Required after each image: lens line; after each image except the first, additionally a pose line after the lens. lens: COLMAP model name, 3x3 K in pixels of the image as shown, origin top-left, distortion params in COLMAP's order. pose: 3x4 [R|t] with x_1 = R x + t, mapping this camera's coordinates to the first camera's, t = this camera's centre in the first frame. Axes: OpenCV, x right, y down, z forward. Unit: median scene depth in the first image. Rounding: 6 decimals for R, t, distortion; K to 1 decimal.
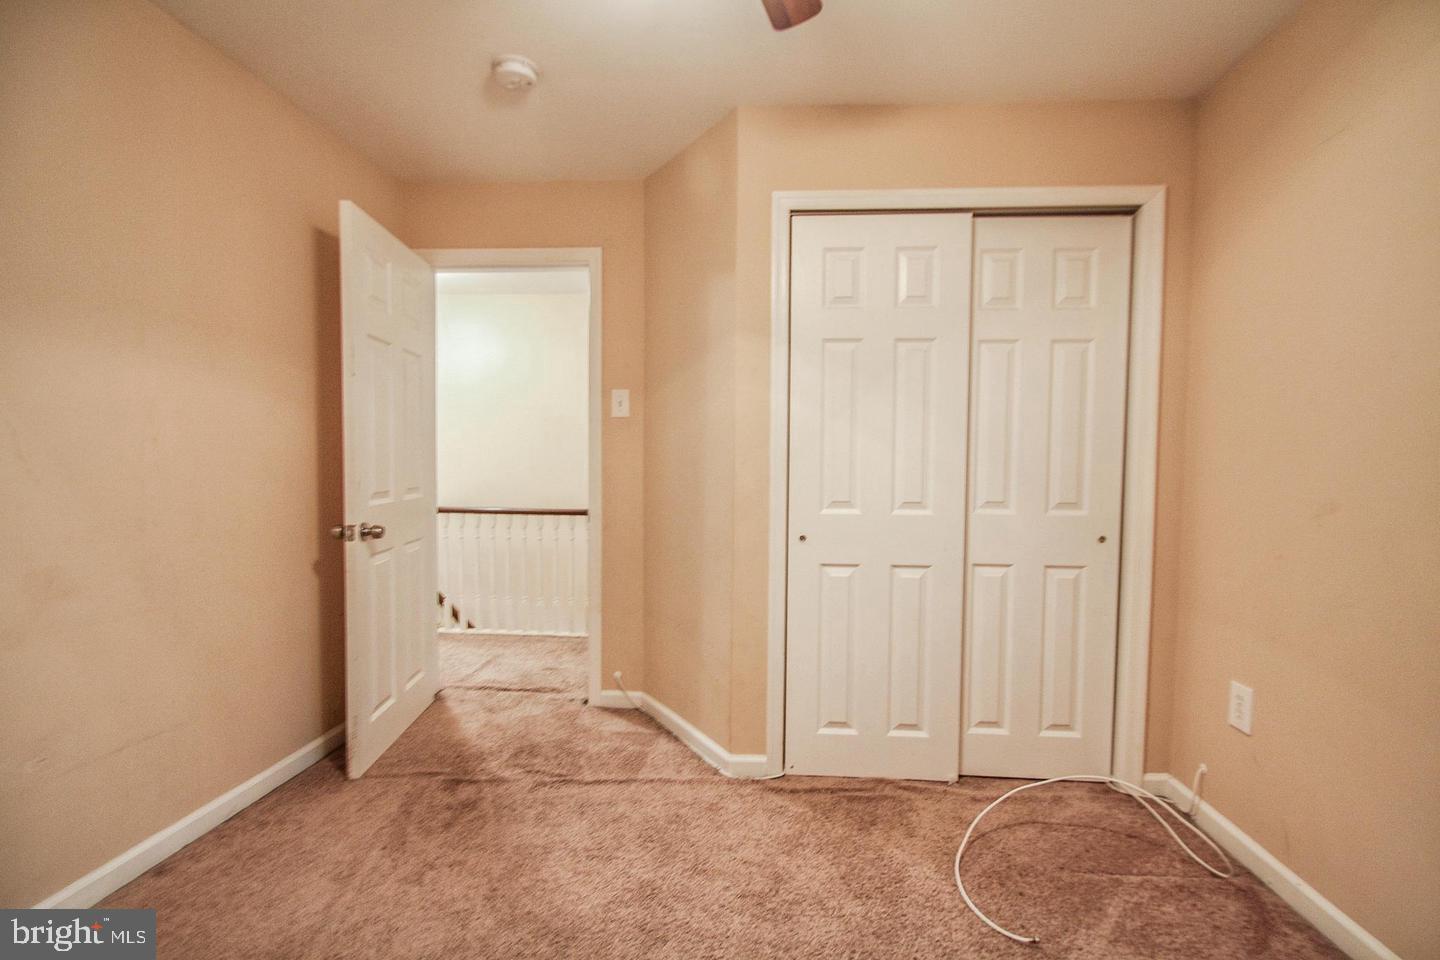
lens RADIAL K [[664.4, 0, 720.0], [0, 664.4, 480.0], [0, 0, 1]] dist [0.001327, -0.008281]
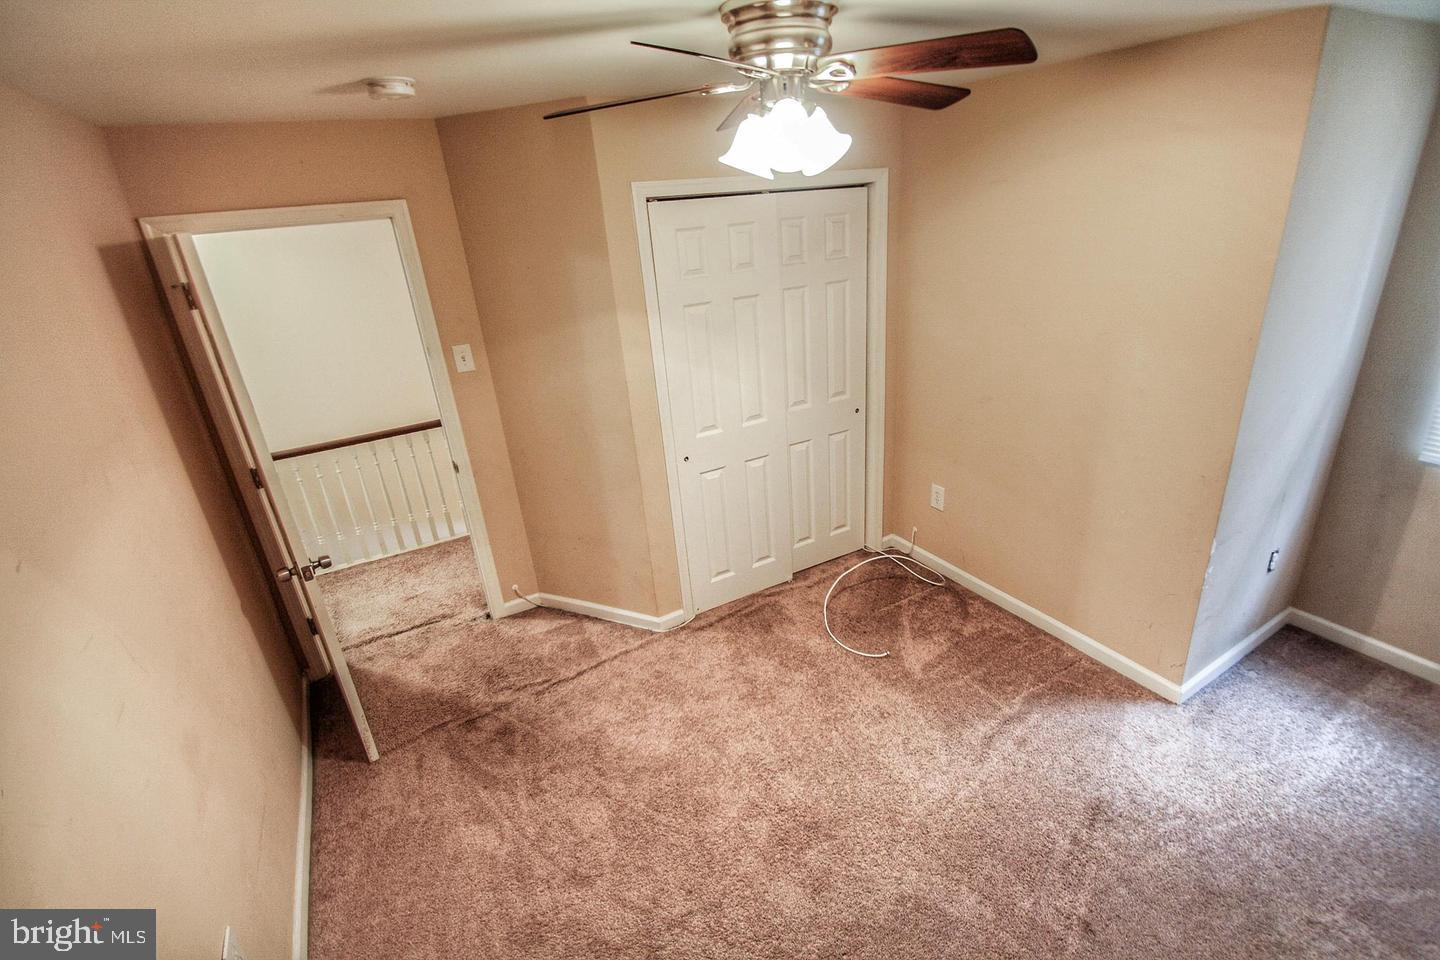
lens RADIAL K [[664.4, 0, 720.0], [0, 664.4, 480.0], [0, 0, 1]] dist [0.001327, -0.008281]
pose [[0.838409, -0.279157, 0.468126, -0.465827], [0.111470, 0.928549, 0.354078, -0.345400], [-0.533521, -0.244680, 0.809622, -0.128128]]
